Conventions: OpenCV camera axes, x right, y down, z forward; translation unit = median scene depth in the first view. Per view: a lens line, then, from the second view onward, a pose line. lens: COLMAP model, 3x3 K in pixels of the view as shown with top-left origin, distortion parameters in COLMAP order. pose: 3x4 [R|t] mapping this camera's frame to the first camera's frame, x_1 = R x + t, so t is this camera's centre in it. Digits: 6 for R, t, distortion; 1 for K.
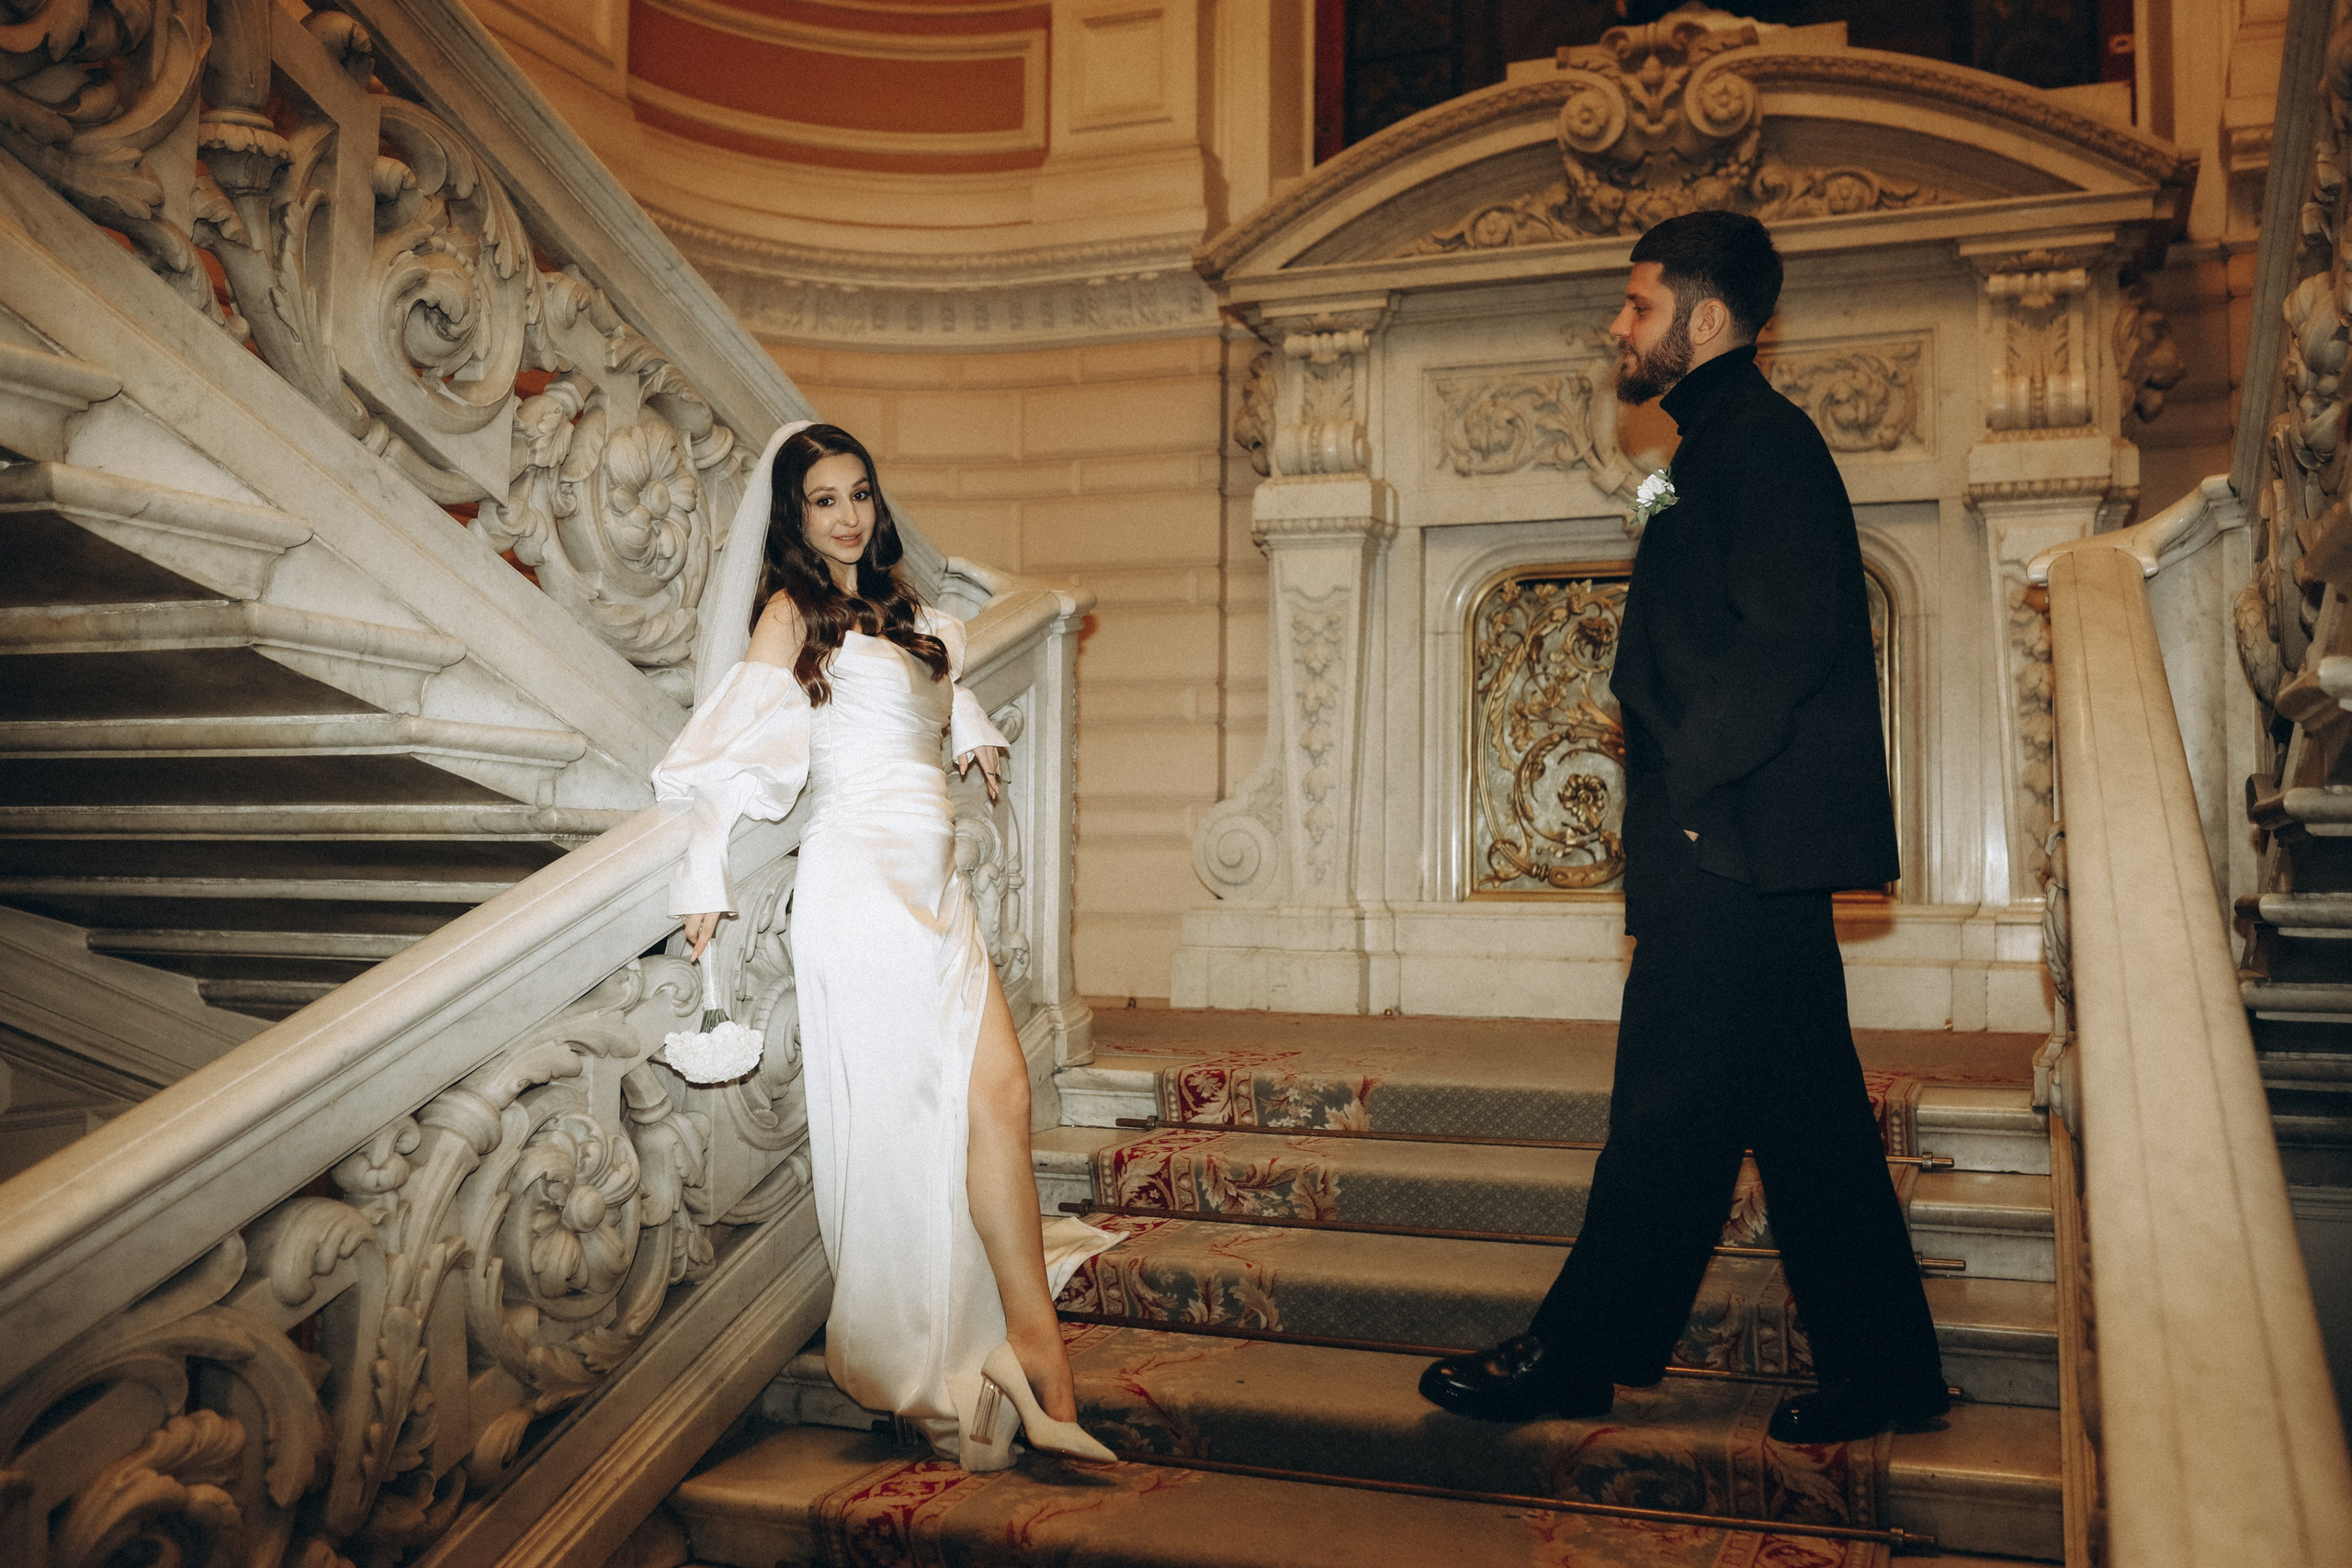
lens RADIAL K [[2276.9, 0, 1176.0], [0, 2276.9, 784.0], [0, 0, 1]] dist [-0.023503, 0.026015]
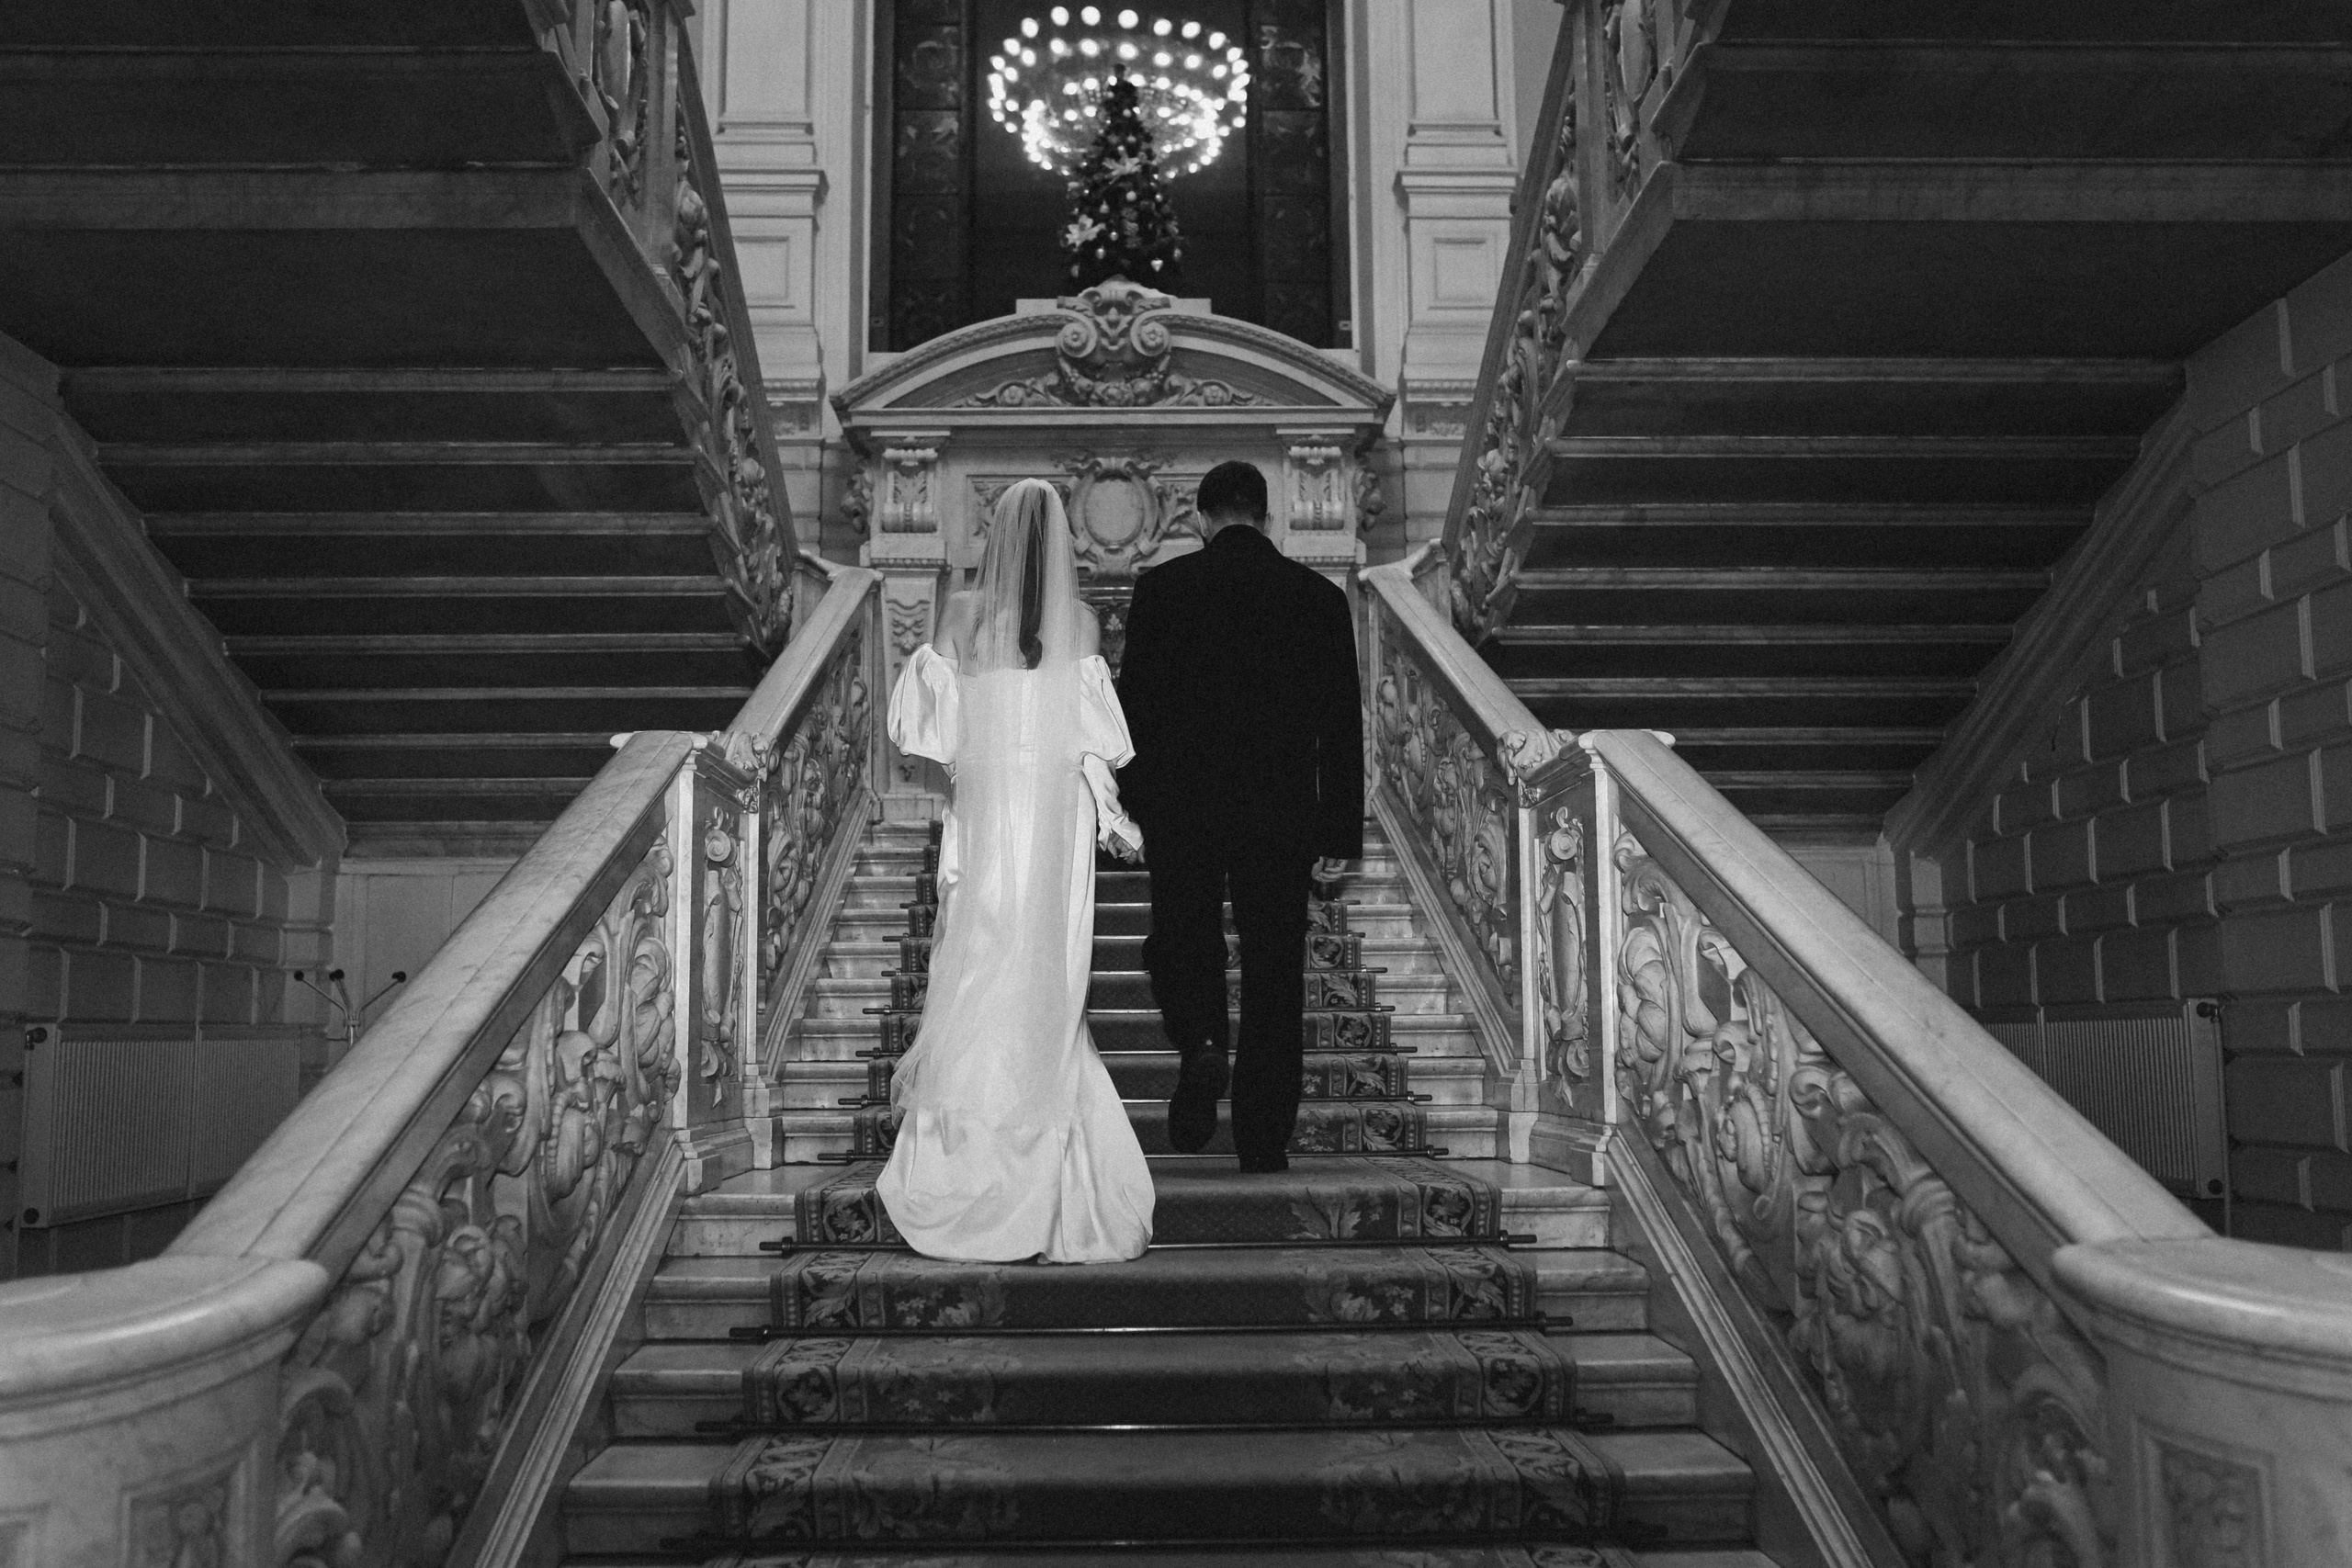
lens RADIAL K [[2276.9, 0, 1176.0], [0, 2276.9, 784.0], [0, 0, 1]] dist [-0.023503, 0.026015]
pose [[0.922982, 0.028116, 0.383814, -0.408915], [-0.000834, 0.997472, -0.071063, 0.171996], [-0.384841, 0.065269, 0.920672, -0.613879]]
